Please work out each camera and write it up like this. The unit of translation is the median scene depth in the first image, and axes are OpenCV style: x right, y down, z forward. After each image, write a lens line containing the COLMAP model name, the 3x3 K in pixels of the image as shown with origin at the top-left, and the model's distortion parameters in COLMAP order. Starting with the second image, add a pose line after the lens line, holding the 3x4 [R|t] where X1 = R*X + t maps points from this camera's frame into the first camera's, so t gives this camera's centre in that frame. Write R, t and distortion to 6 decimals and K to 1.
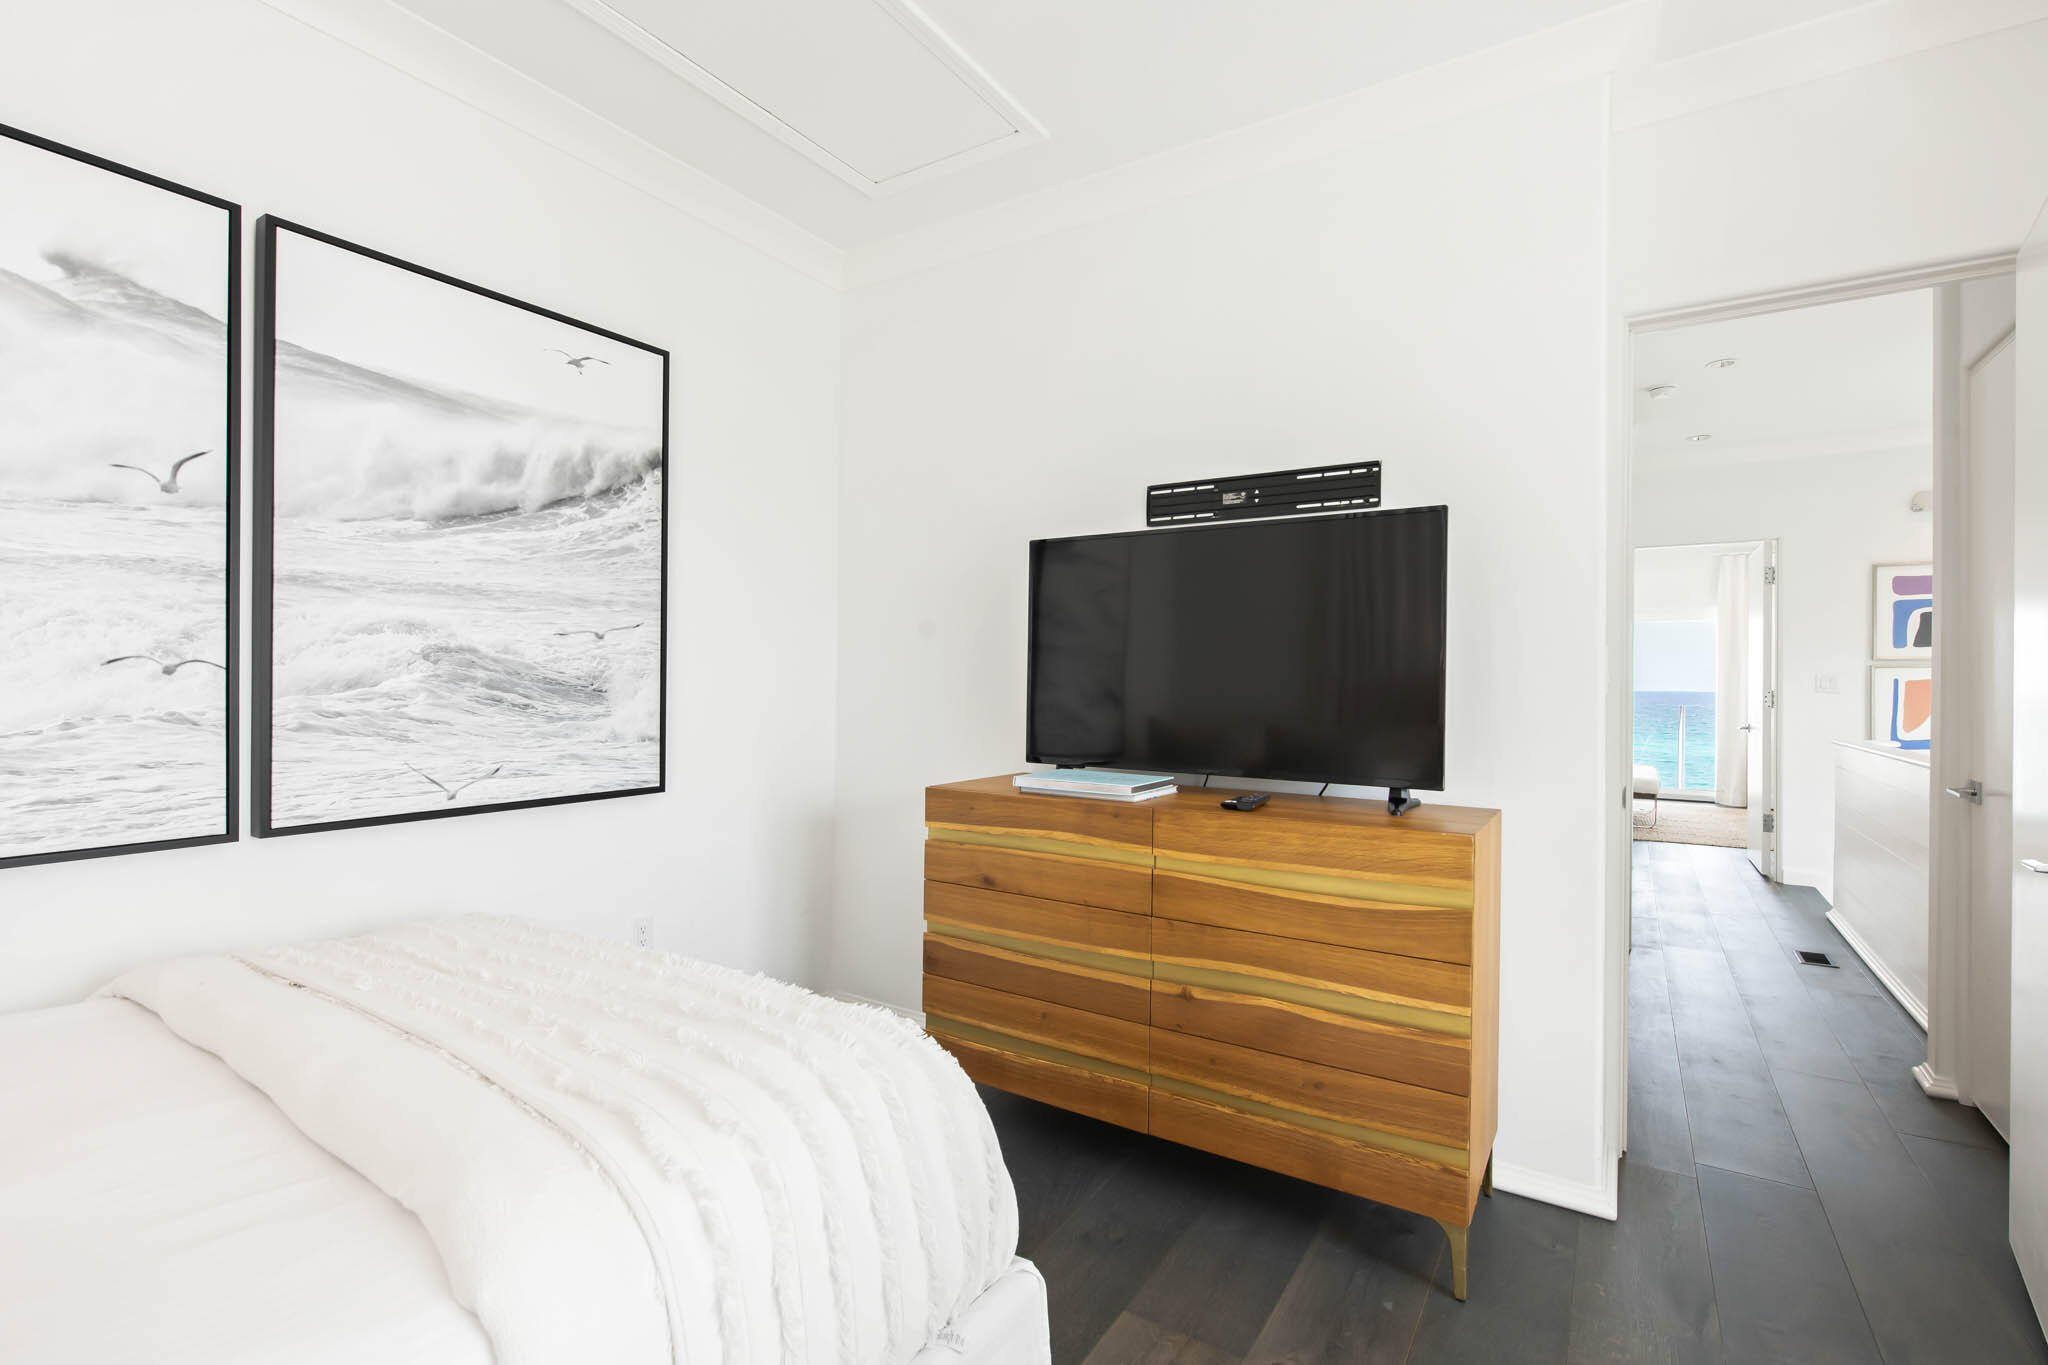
lens RADIAL K [[943.5, 0, 1024.0], [0, 943.5, 682.5], [0, 0, 1]] dist [0.001500, -0.000051]
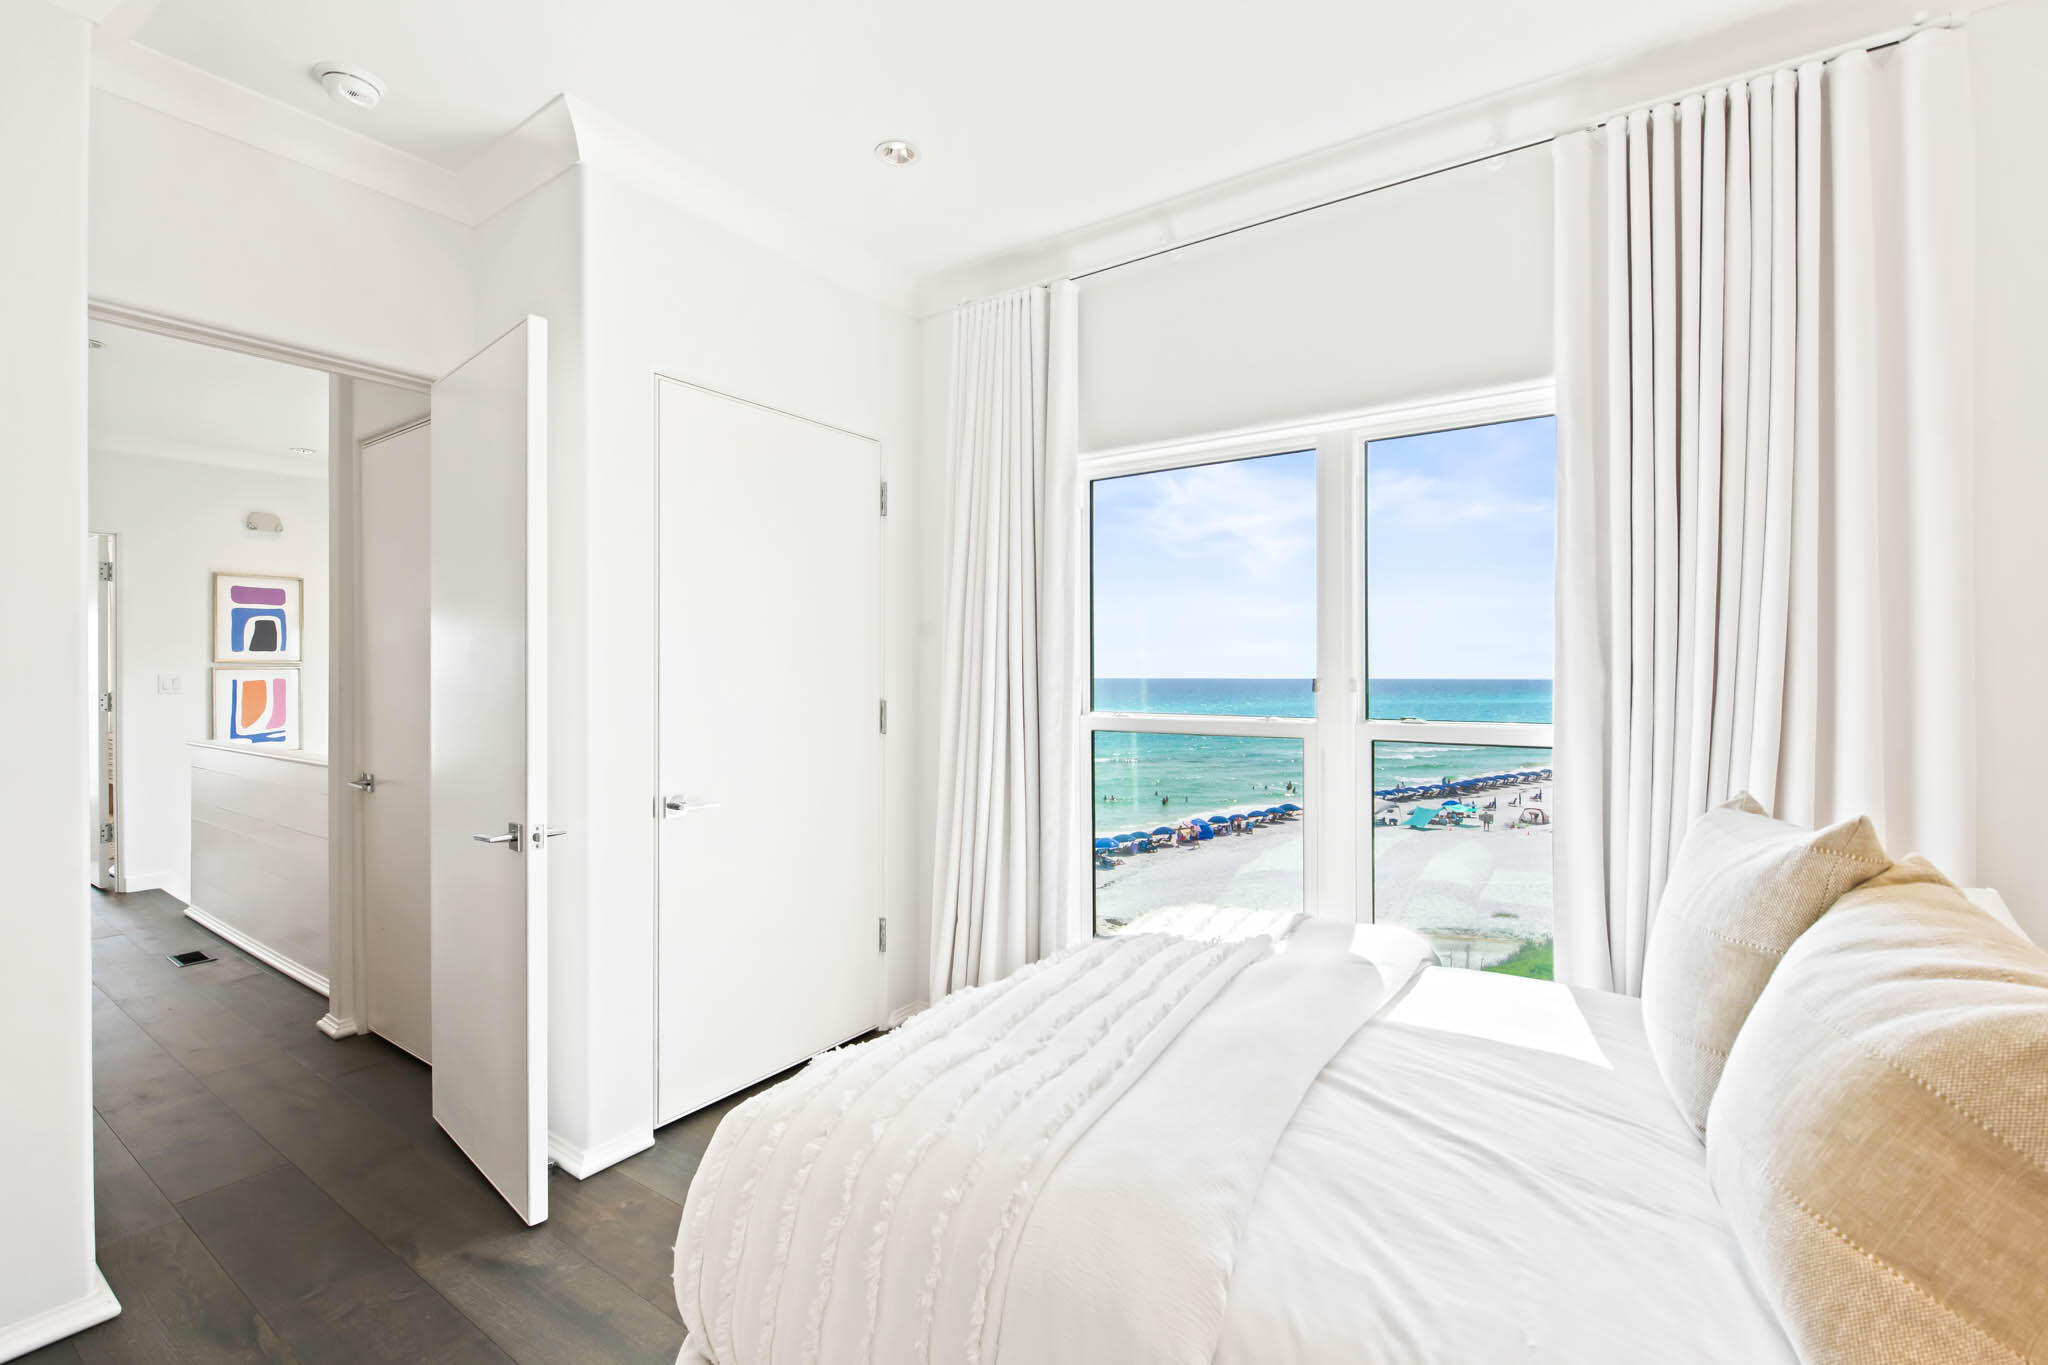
lens RADIAL K [[907.9, 0, 1024.0], [0, 907.9, 682.5], [0, 0, 1]] dist [0.000043, 0.000021]
pose [[0.050103, -0.019569, 0.998552, -0.323144], [0.000542, 0.999808, 0.019567, -0.087150], [-0.998744, -0.000439, 0.050104, 0.163150]]
